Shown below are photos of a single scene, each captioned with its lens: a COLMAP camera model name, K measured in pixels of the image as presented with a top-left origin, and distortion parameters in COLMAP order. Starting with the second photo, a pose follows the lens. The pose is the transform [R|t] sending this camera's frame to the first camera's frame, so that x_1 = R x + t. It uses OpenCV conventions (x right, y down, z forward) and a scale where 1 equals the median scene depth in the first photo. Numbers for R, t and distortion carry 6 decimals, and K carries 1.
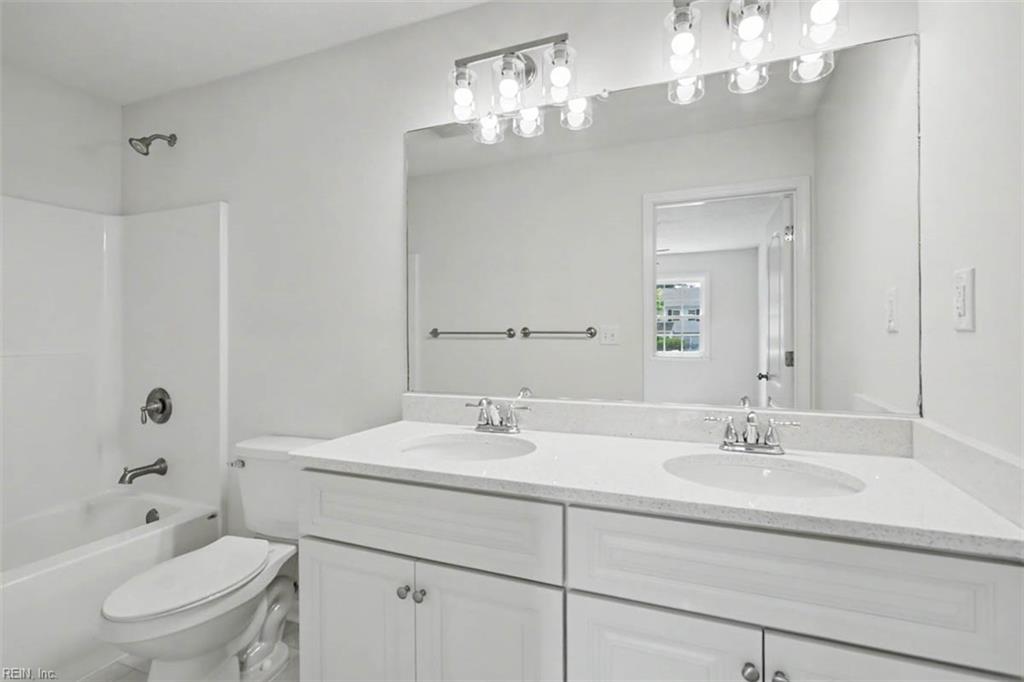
lens RADIAL K [[503.1, 0, 513.8], [0, 503.1, 336.4], [0, 0, 1]] dist [0.003975, 0.000106]
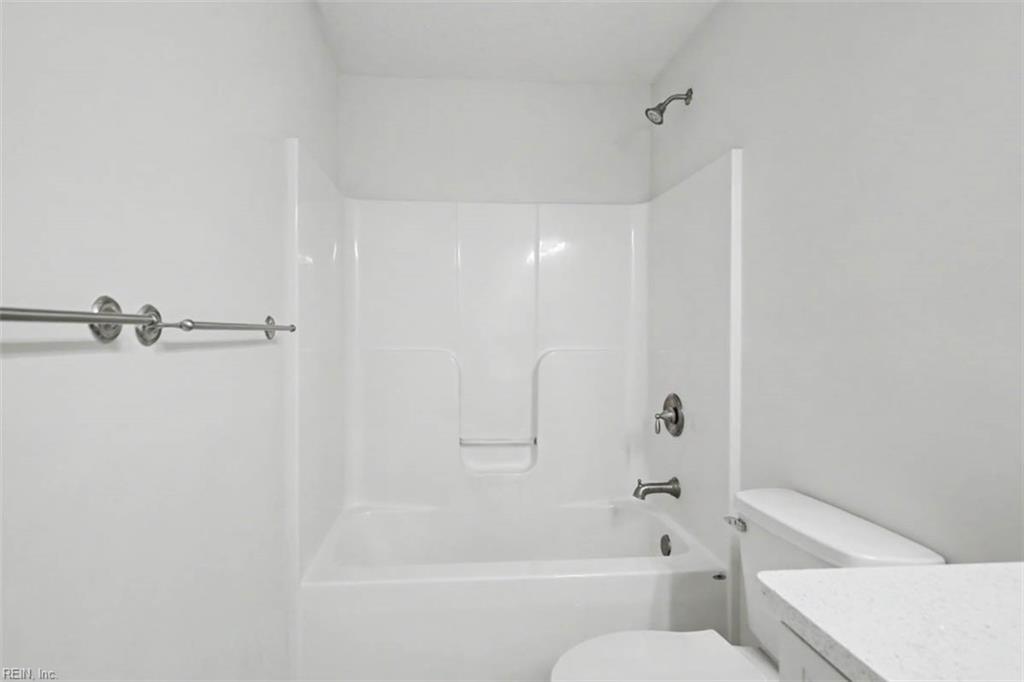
lens RADIAL K [[503.1, 0, 515.9], [0, 503.1, 331.1], [0, 0, 1]] dist [0.003975, 0.000106]
pose [[0.478322, 0.000709, -0.878184, -0.088191], [-0.003034, 0.999995, -0.000845, -0.001967], [0.878179, 0.003069, 0.478322, 0.368159]]
